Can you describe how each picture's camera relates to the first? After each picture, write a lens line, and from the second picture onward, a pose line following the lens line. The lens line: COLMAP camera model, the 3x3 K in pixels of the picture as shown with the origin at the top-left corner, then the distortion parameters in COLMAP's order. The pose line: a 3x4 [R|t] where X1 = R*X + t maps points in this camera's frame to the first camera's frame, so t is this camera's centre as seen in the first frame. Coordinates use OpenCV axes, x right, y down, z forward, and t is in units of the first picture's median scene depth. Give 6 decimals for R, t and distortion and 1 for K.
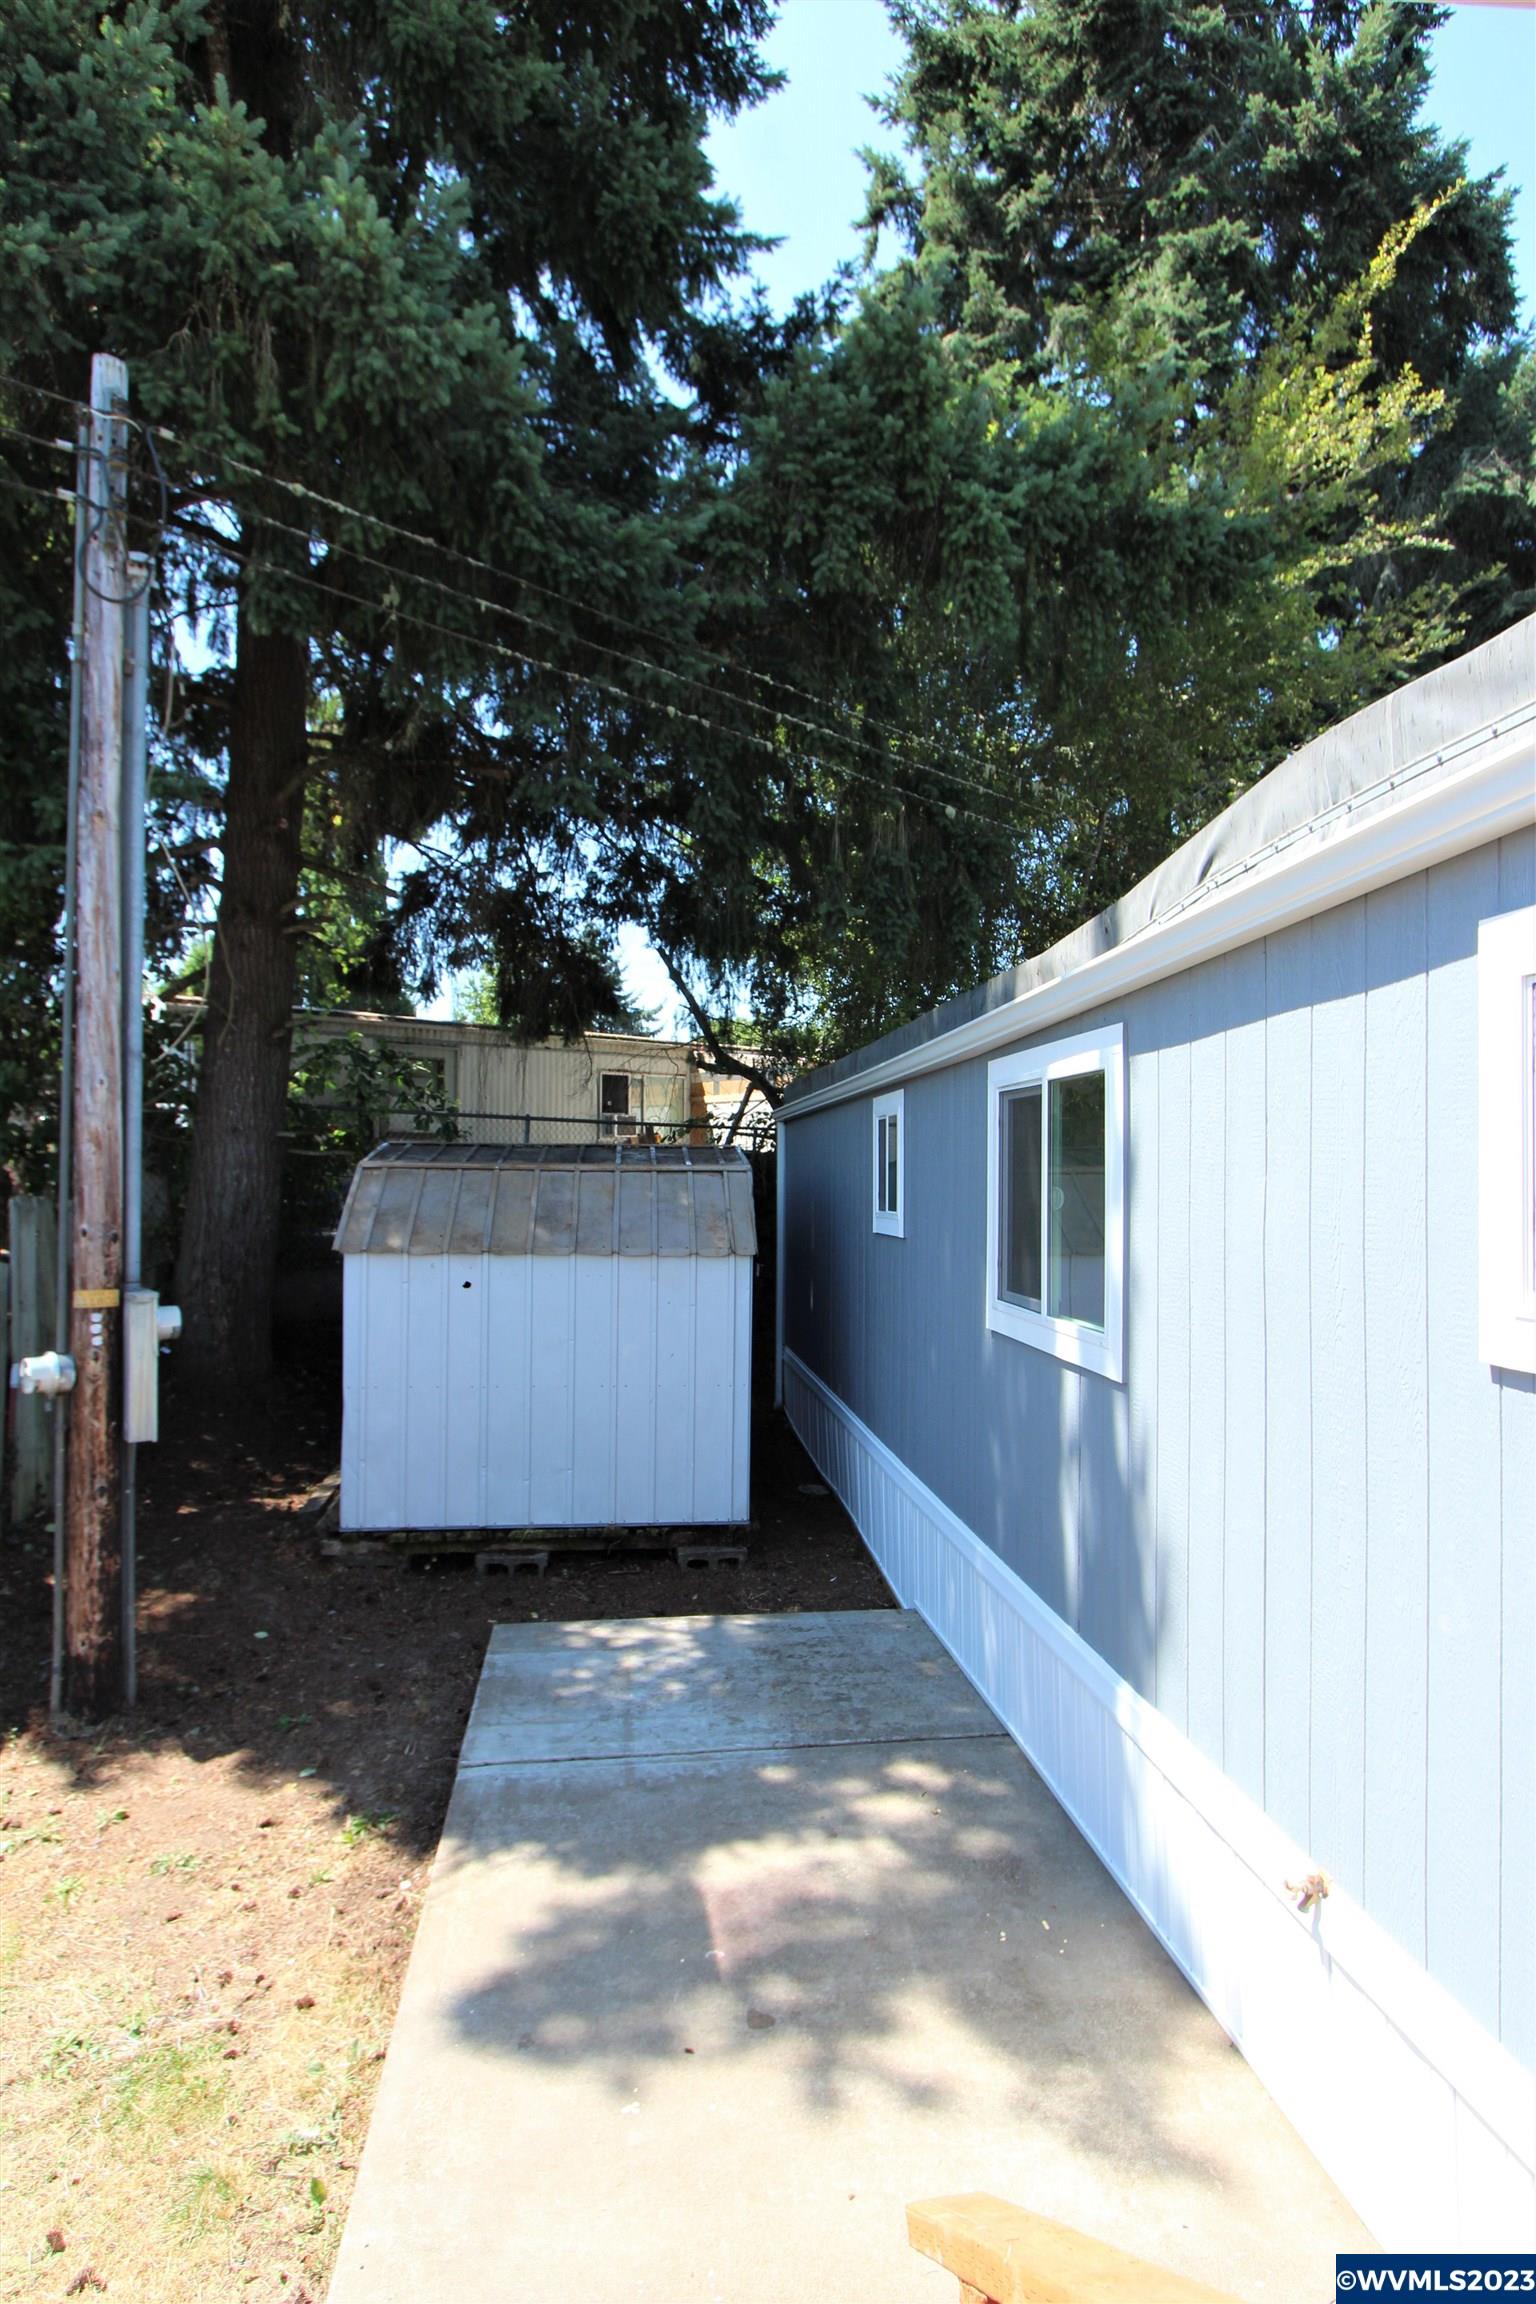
lens RADIAL K [[1316.8, 0, 768.0], [0, 1316.8, 1152.0], [0, 0, 1]] dist [-0.006154, -0.000507]
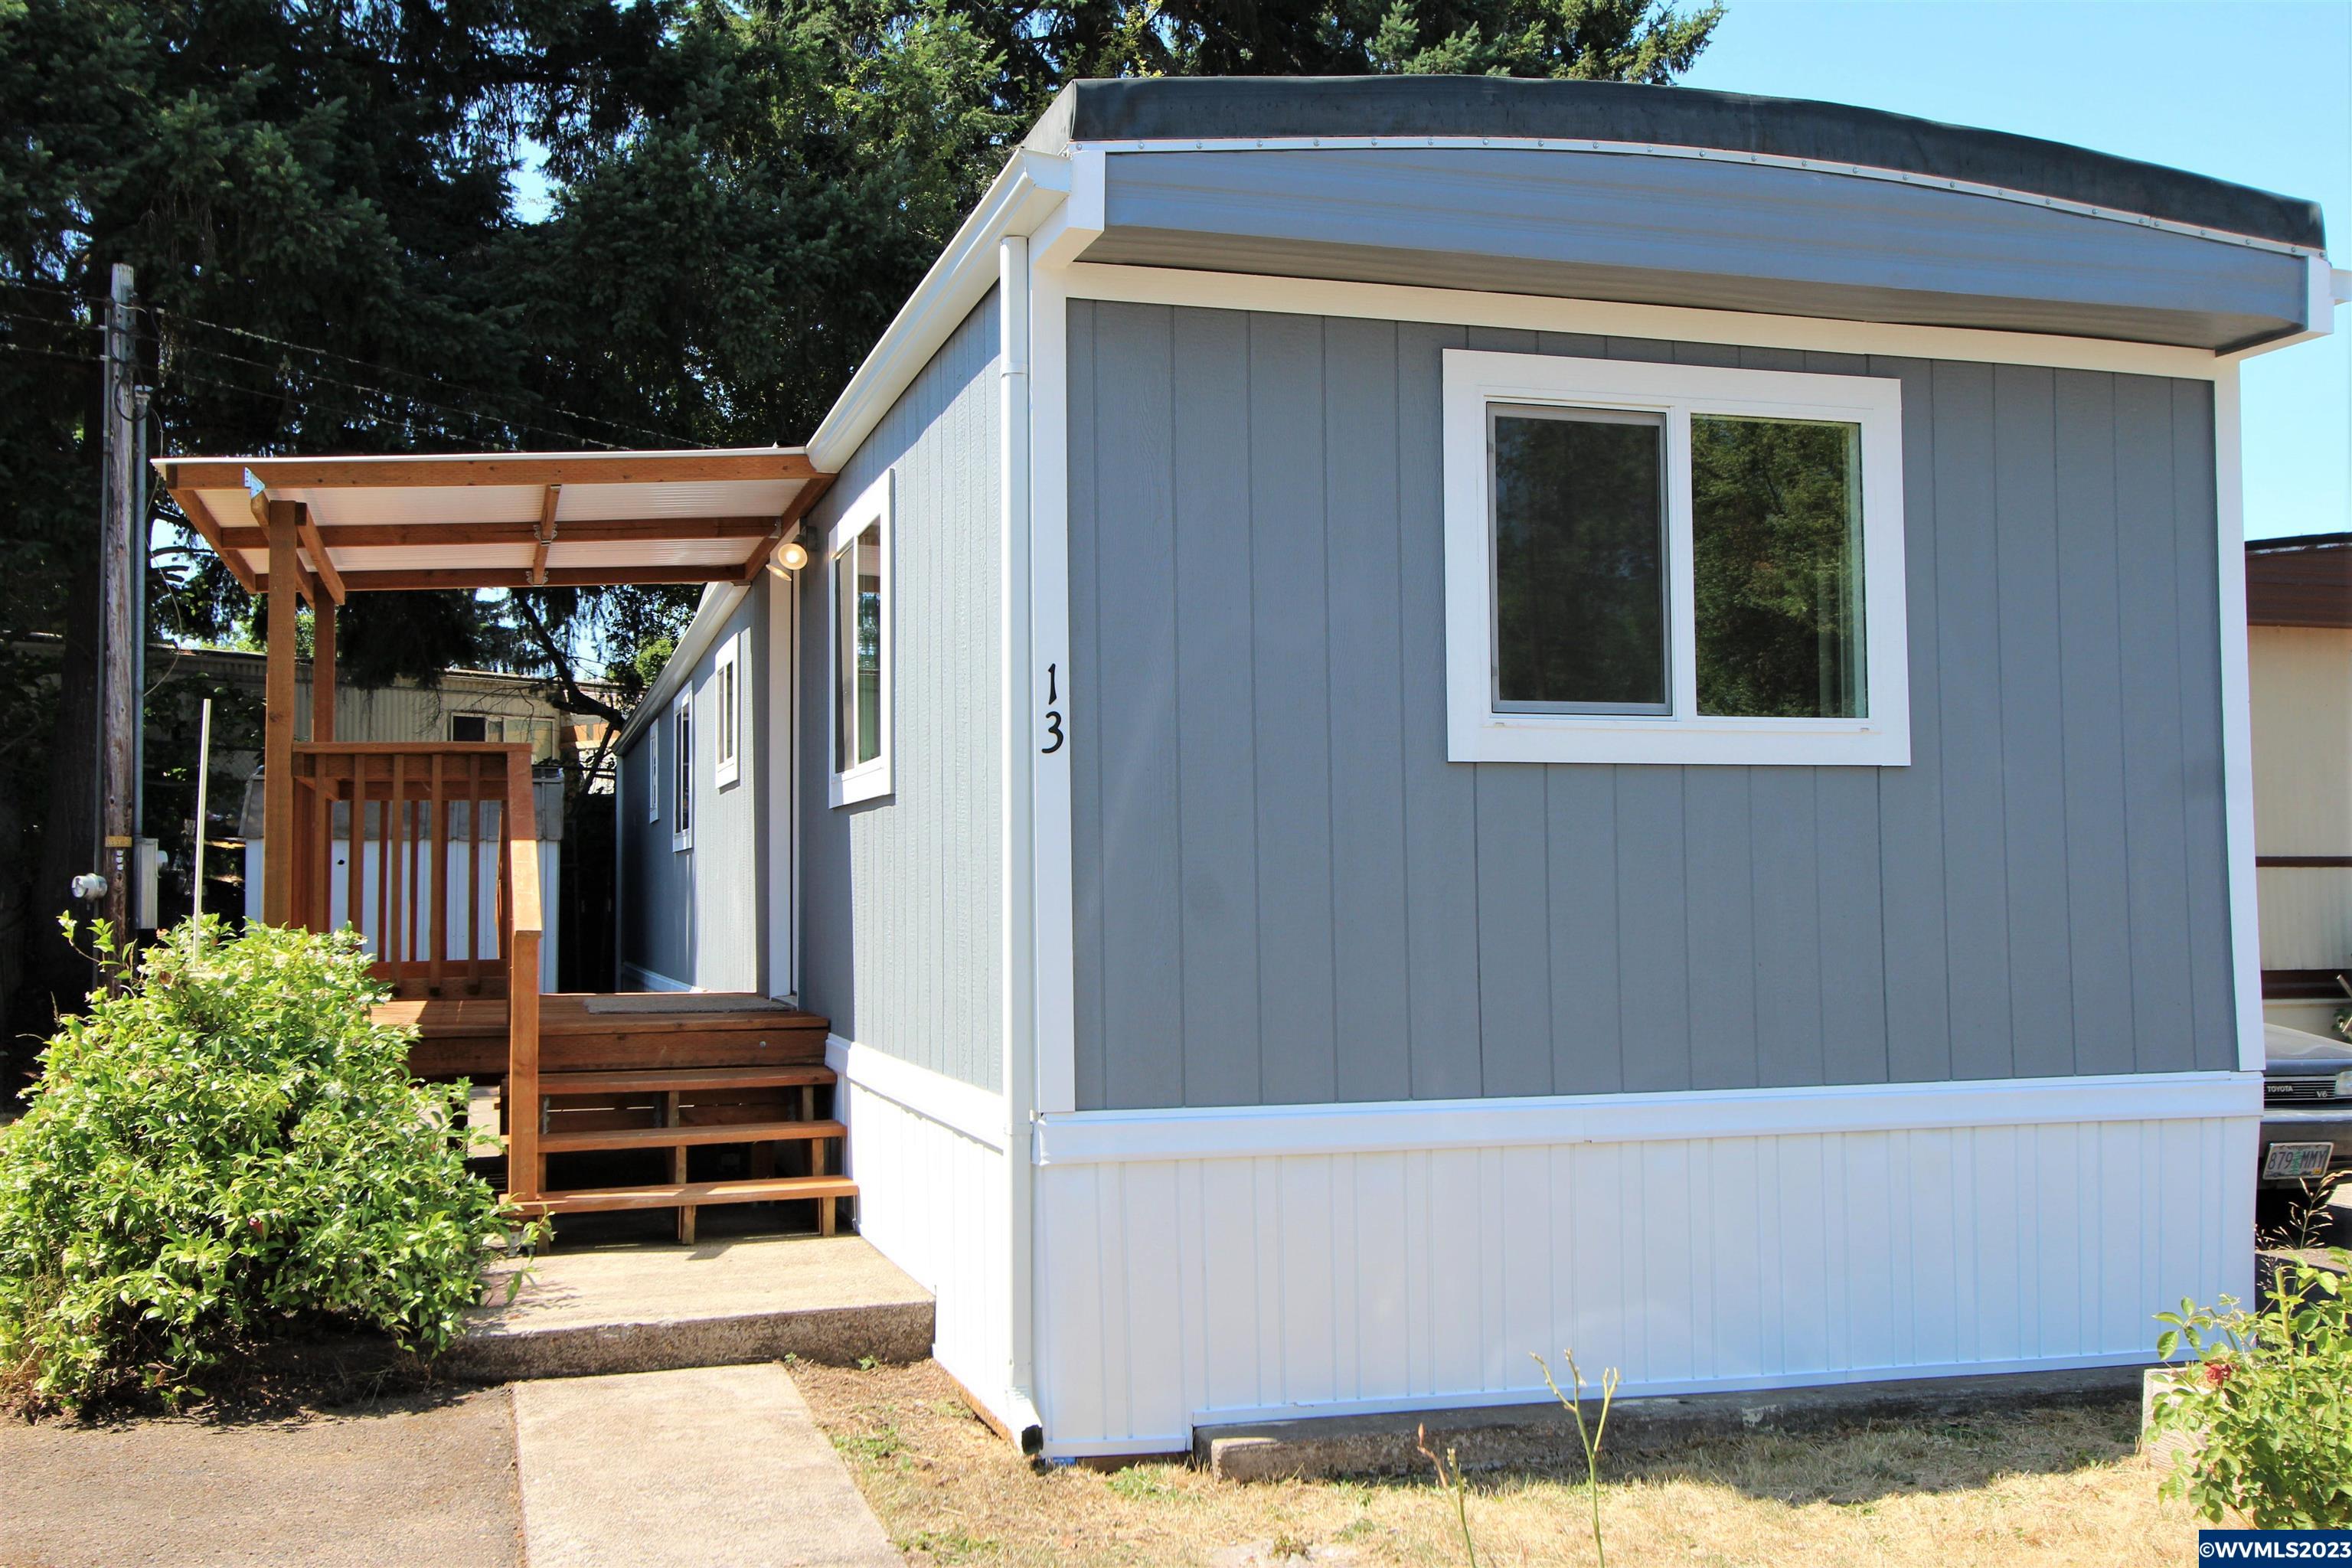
lens RADIAL K [[2274.3, 0, 1176.0], [0, 2274.3, 784.0], [0, 0, 1]] dist [0.005812, 0.025916]
pose [[0.984440, -0.005888, 0.175620, 0.248645], [0.011893, 0.999379, -0.033160, 0.129347], [-0.175316, 0.034732, 0.983899, -1.757125]]
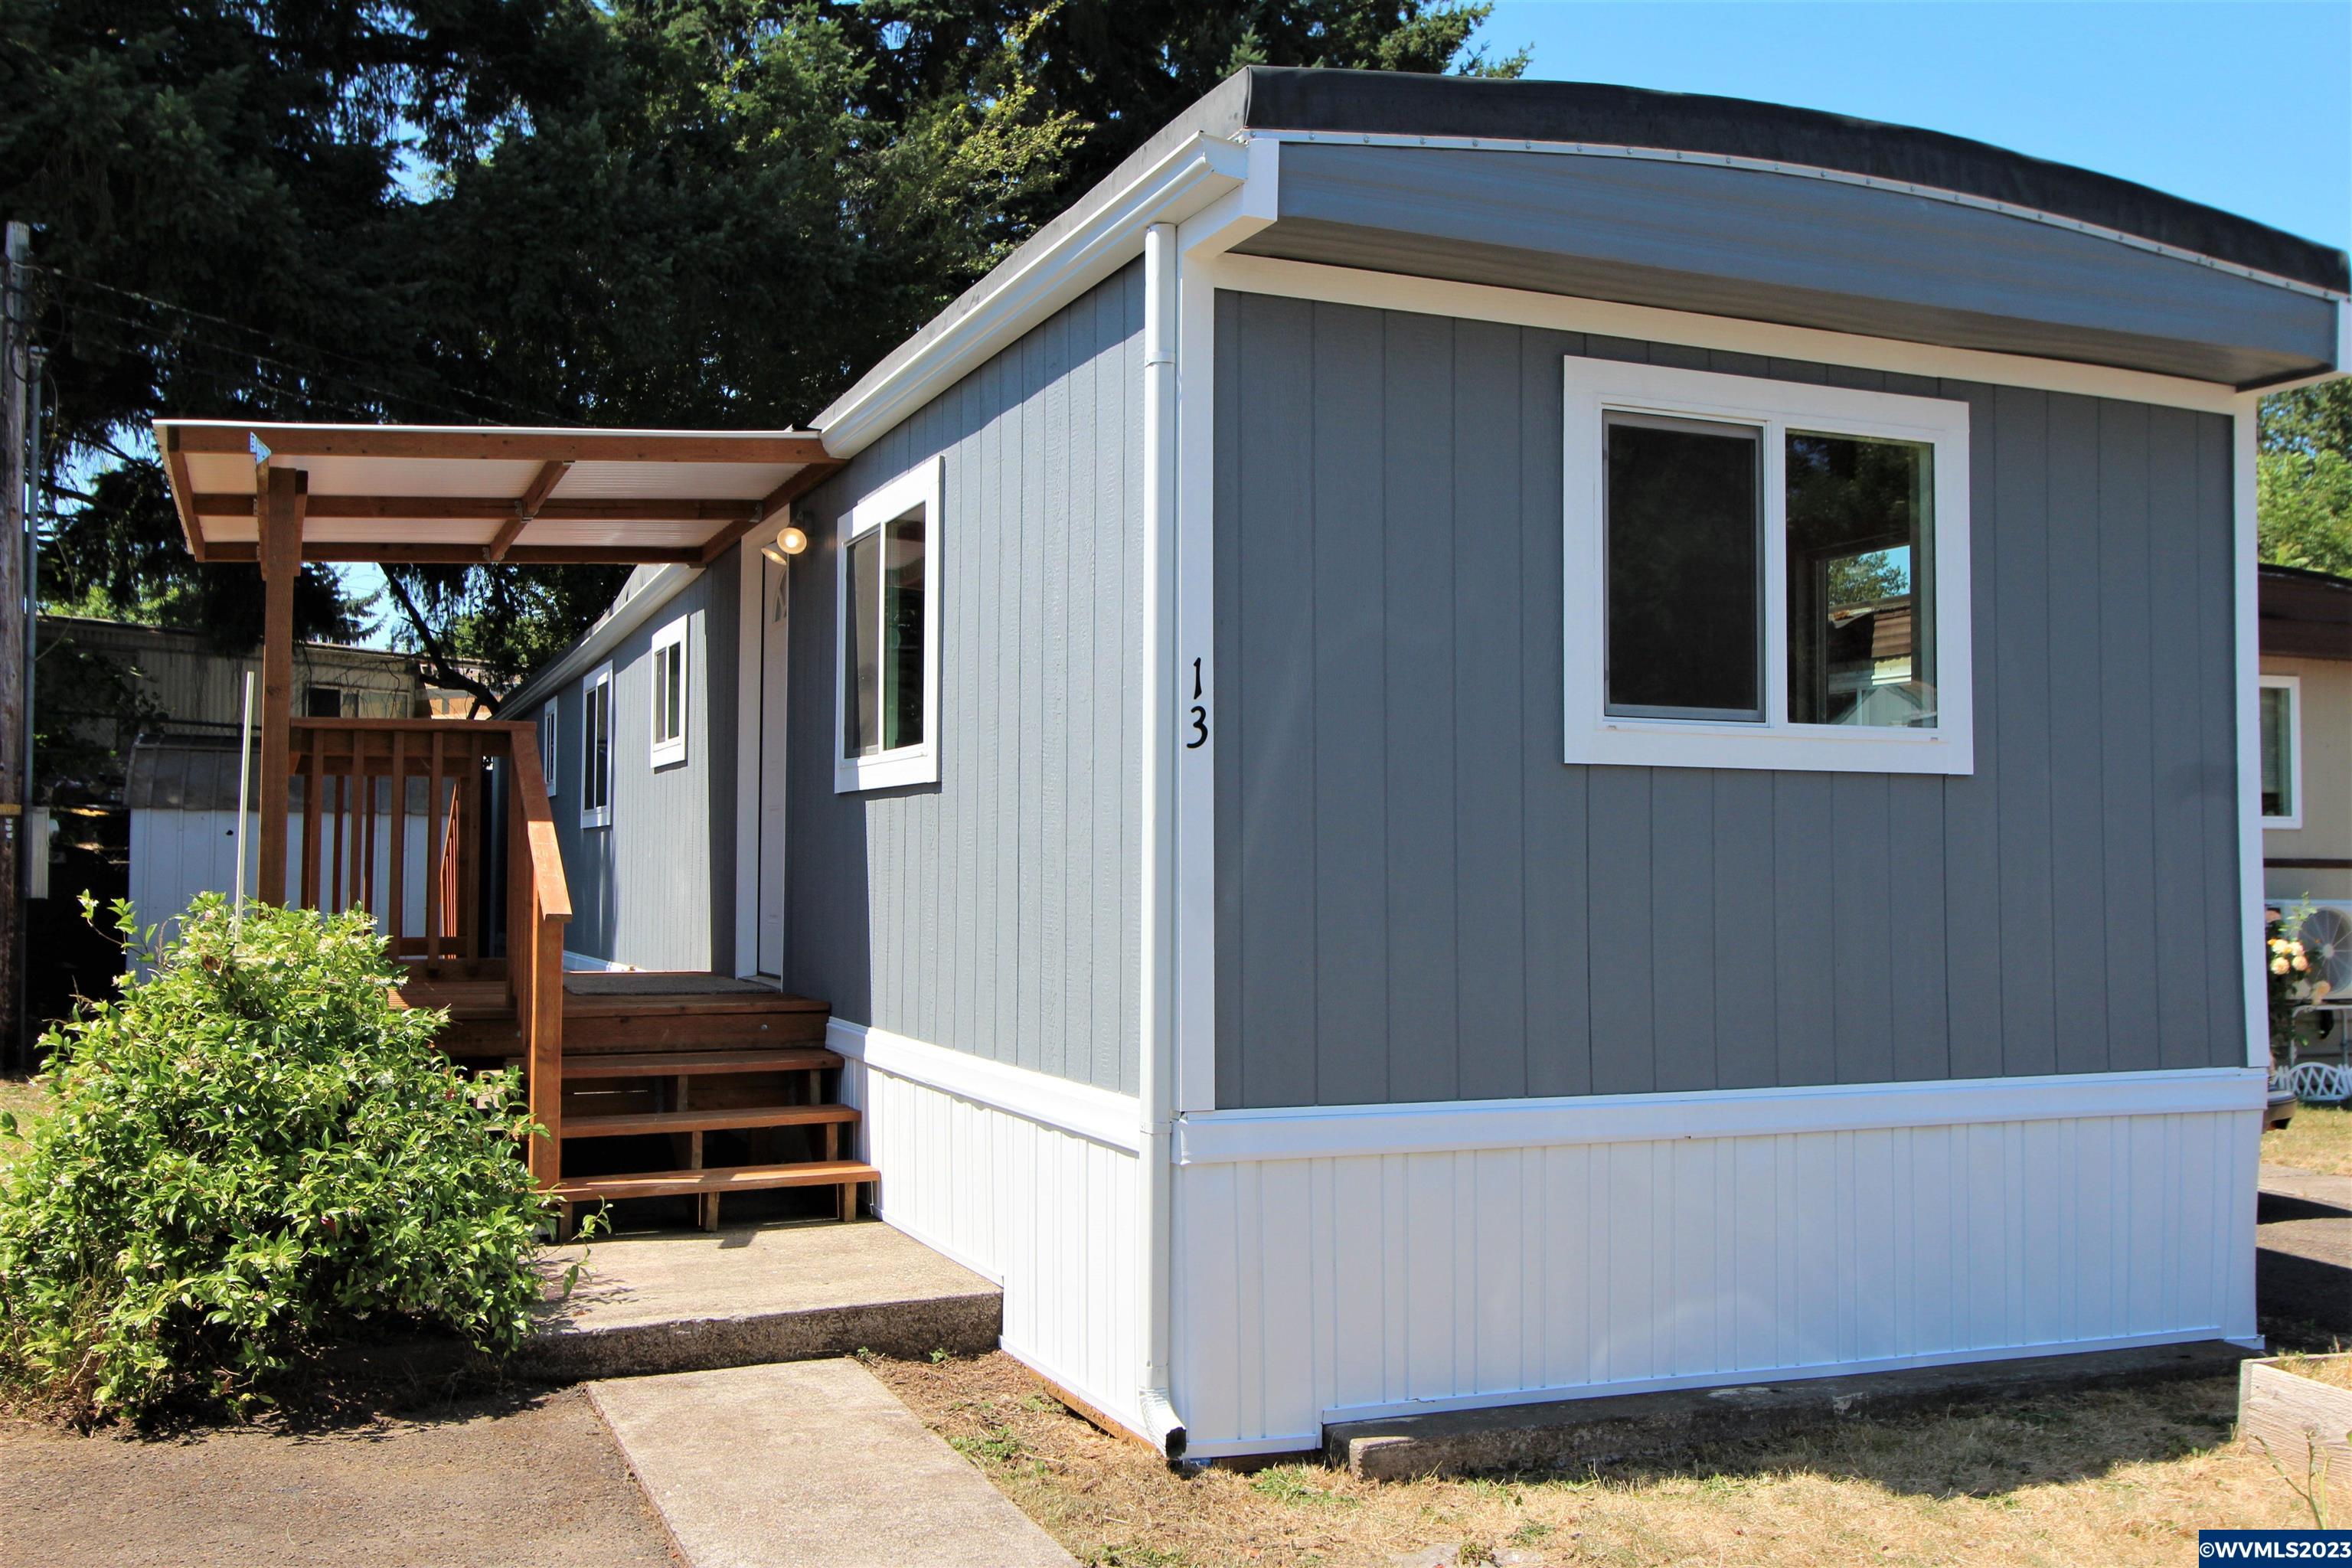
lens RADIAL K [[2125.6, 0, 1188.6], [0, 2125.6, 787.8], [0, 0, 1]] dist [0.003396, 0.026641]
pose [[0.959742, 0.009442, 0.280726, 0.125248], [-0.003113, 0.999731, -0.022983, 0.121534], [-0.280867, 0.021184, 0.959513, -1.663279]]
